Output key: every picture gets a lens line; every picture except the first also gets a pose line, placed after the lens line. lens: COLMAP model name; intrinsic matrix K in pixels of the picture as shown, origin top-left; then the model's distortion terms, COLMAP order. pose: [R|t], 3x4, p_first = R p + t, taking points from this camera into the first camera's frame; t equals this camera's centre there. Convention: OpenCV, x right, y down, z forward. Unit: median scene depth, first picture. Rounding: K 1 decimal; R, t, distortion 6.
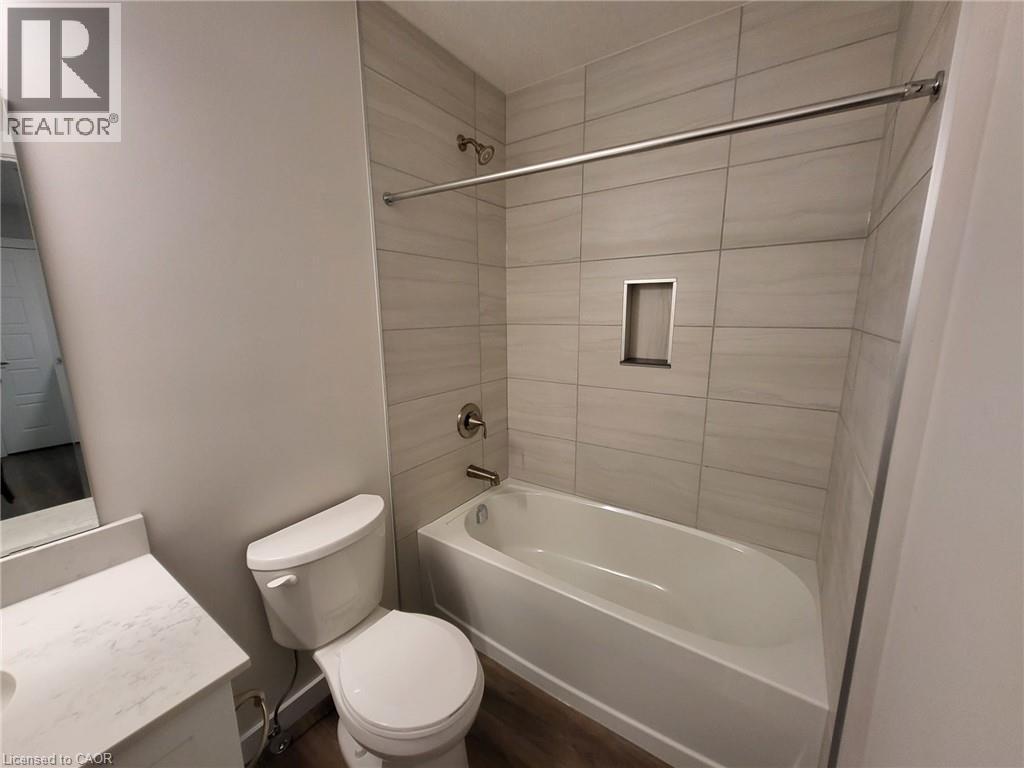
lens RADIAL K [[400.9, 0, 514.2], [0, 400.9, 390.0], [0, 0, 1]] dist [0.007723, -0.000160]
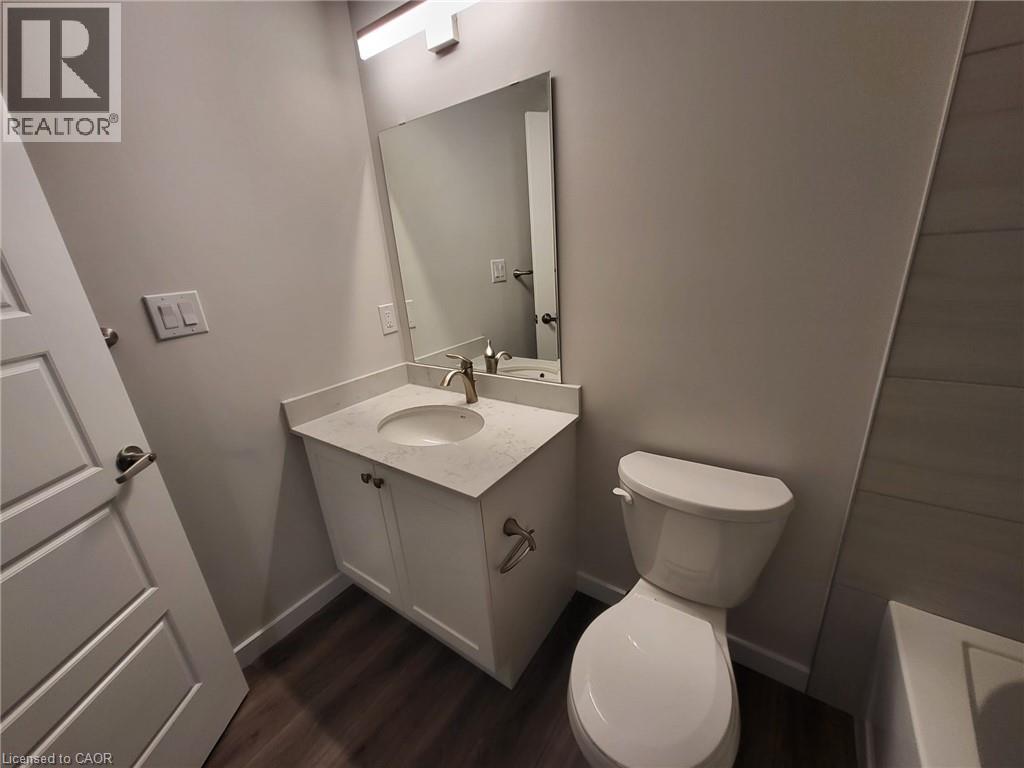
lens RADIAL K [[400.9, 0, 514.2], [0, 400.9, 390.0], [0, 0, 1]] dist [0.007723, -0.000160]
pose [[-0.001533, 0.338857, -0.940837, 0.317744], [-0.116809, 0.934336, 0.336706, -0.100414], [0.993153, 0.110414, 0.038149, 0.631796]]
